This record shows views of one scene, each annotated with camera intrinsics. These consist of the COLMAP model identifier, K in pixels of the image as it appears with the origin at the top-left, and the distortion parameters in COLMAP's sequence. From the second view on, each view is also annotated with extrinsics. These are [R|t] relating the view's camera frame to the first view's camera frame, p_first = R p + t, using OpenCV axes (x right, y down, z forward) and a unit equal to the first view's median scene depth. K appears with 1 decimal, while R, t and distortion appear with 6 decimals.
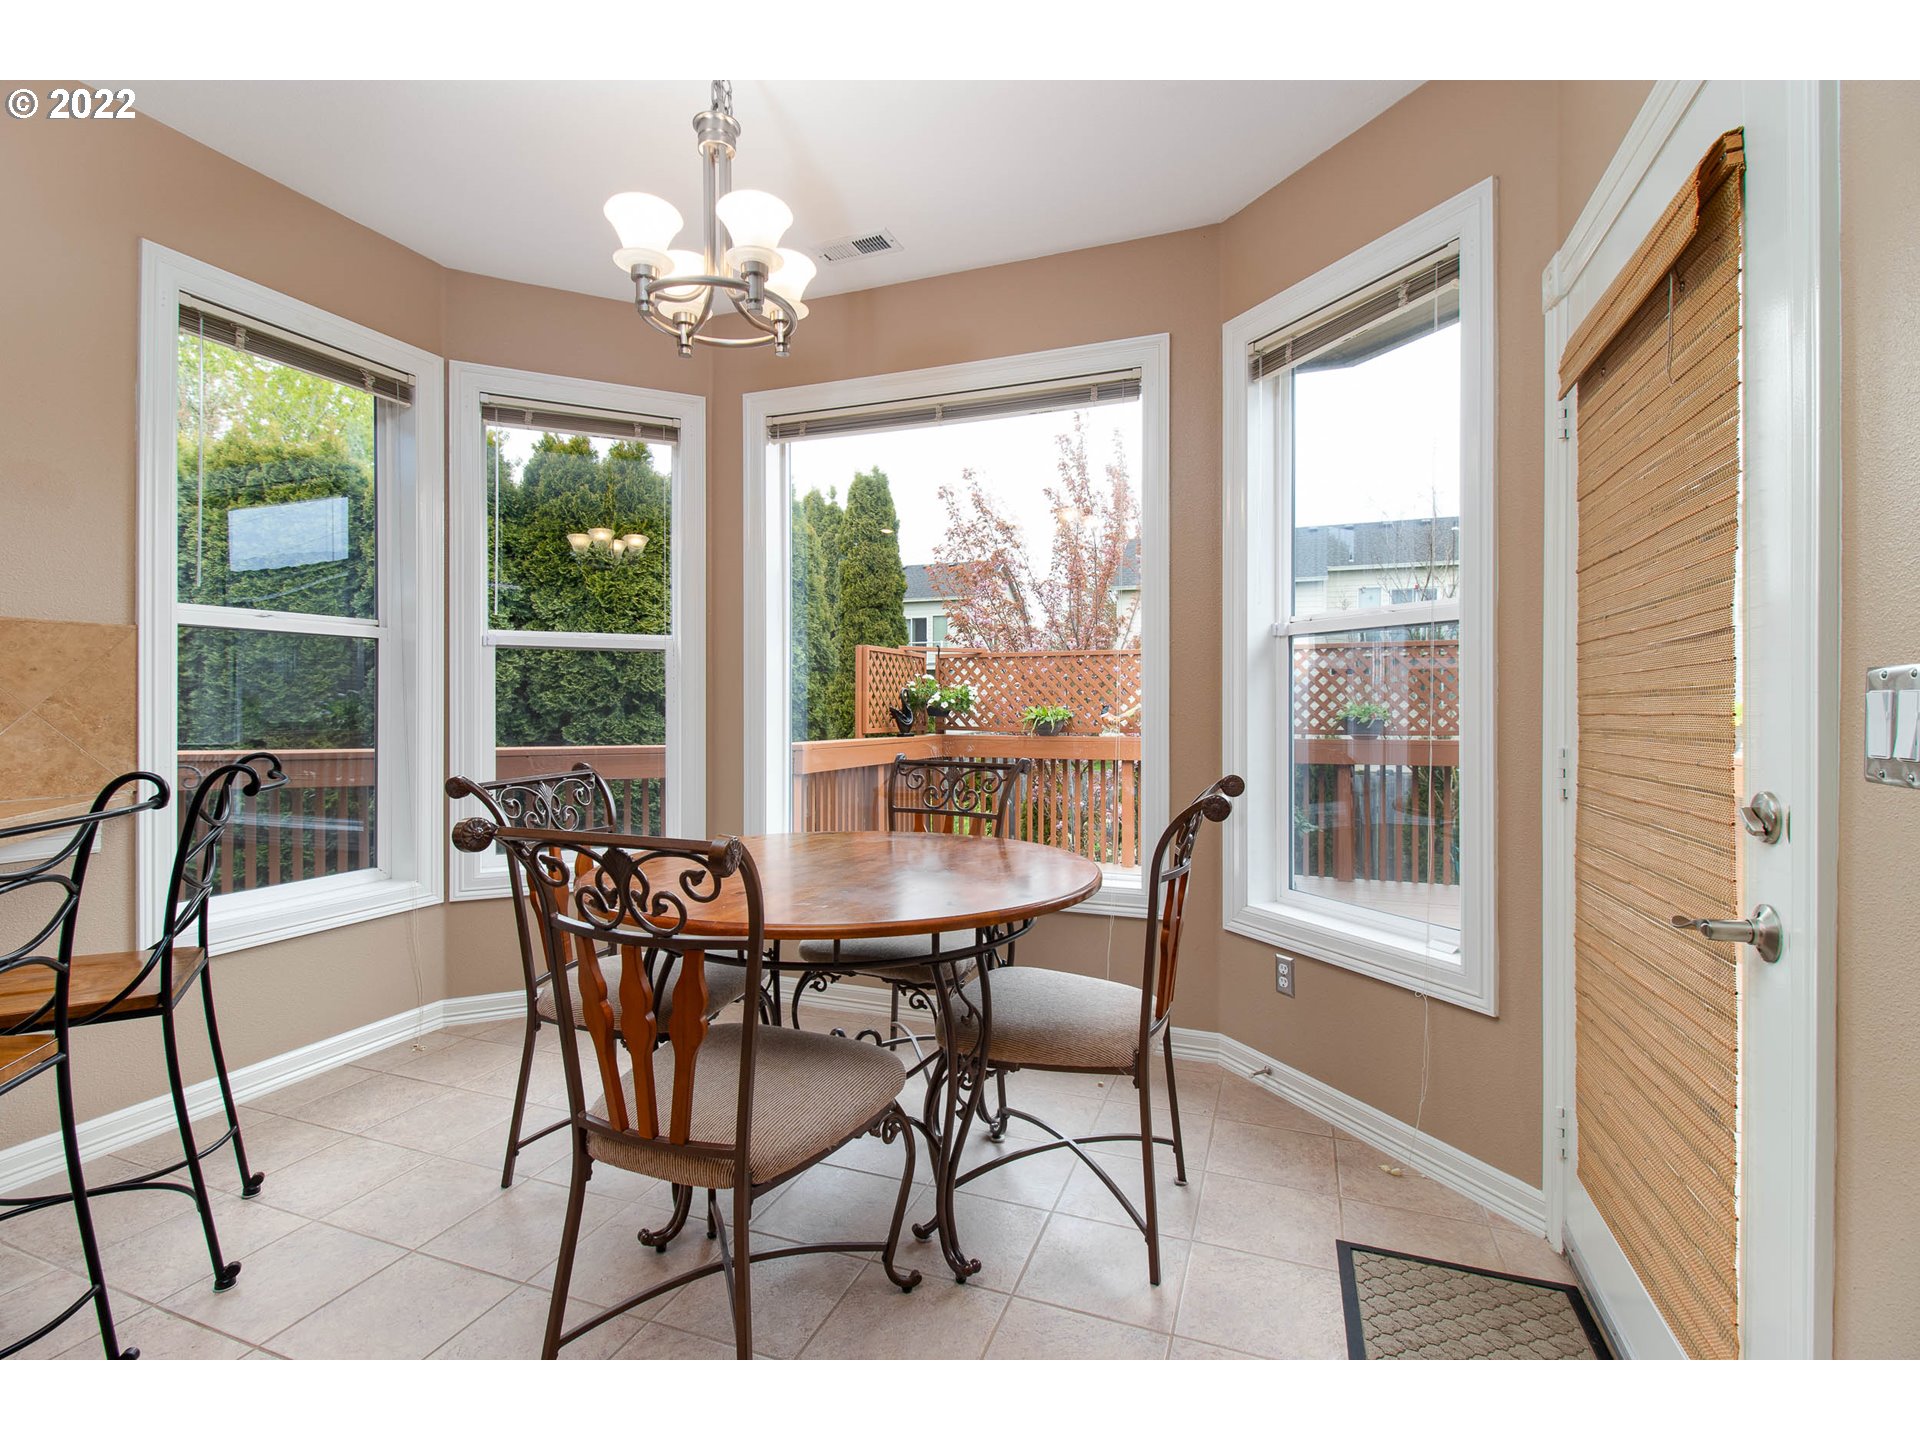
lens RADIAL K [[888.6, 0, 953.9], [0, 888.6, 709.4], [0, 0, 1]] dist [0.008623, -0.003518]
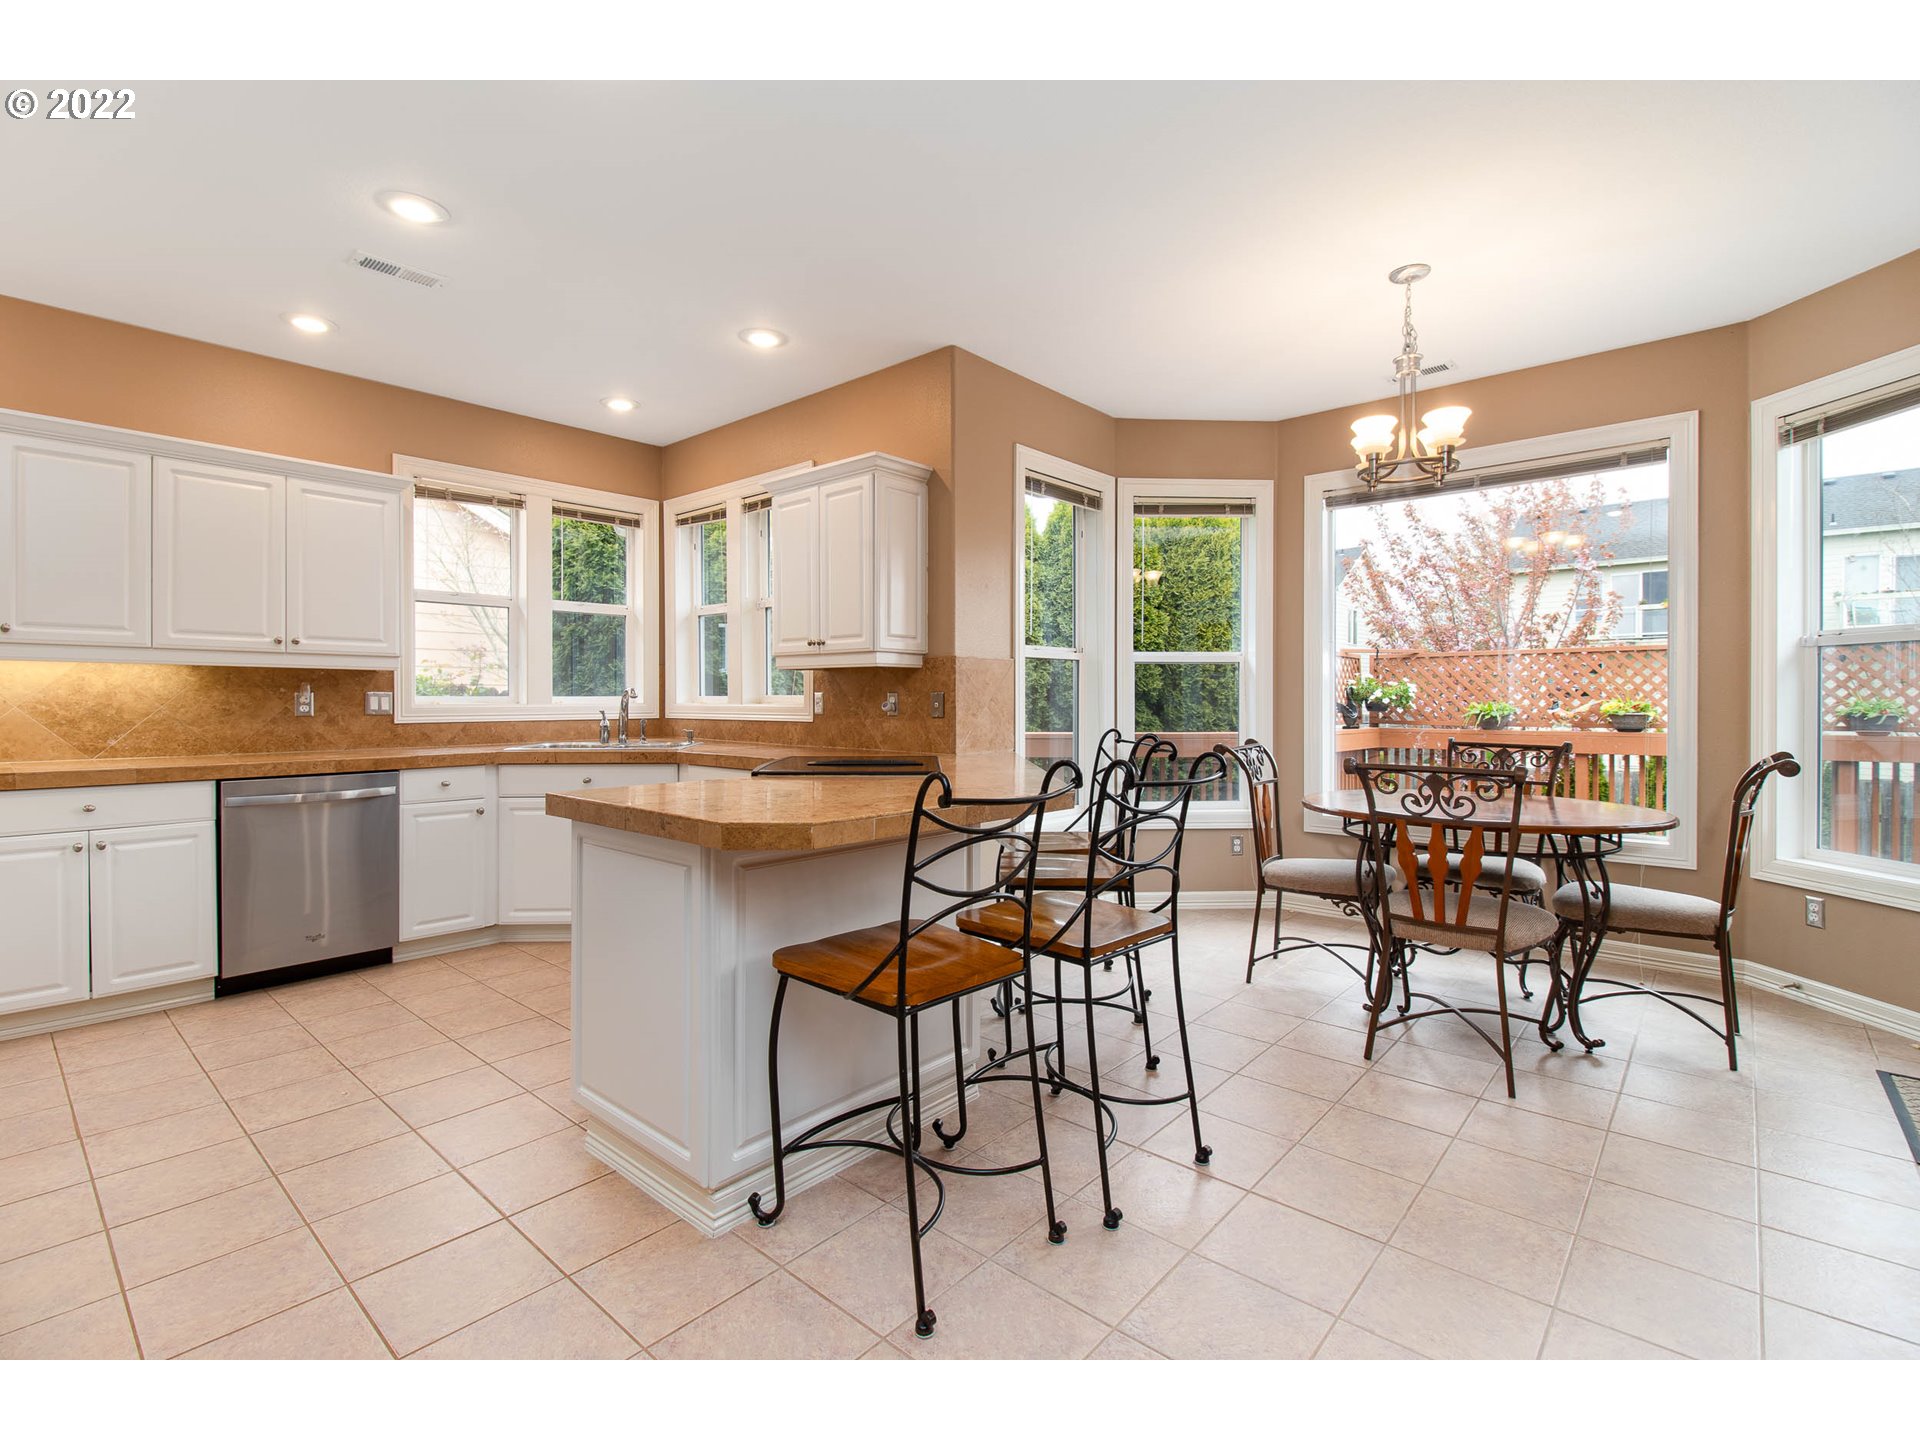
lens RADIAL K [[888.6, 0, 962.7], [0, 888.6, 710.3], [0, 0, 1]] dist [0.008623, -0.003518]
pose [[0.940028, 0.001986, -0.341092, -0.299080], [0.000244, 0.999979, 0.006496, -0.001036], [0.341098, -0.006189, 0.940007, -0.545142]]
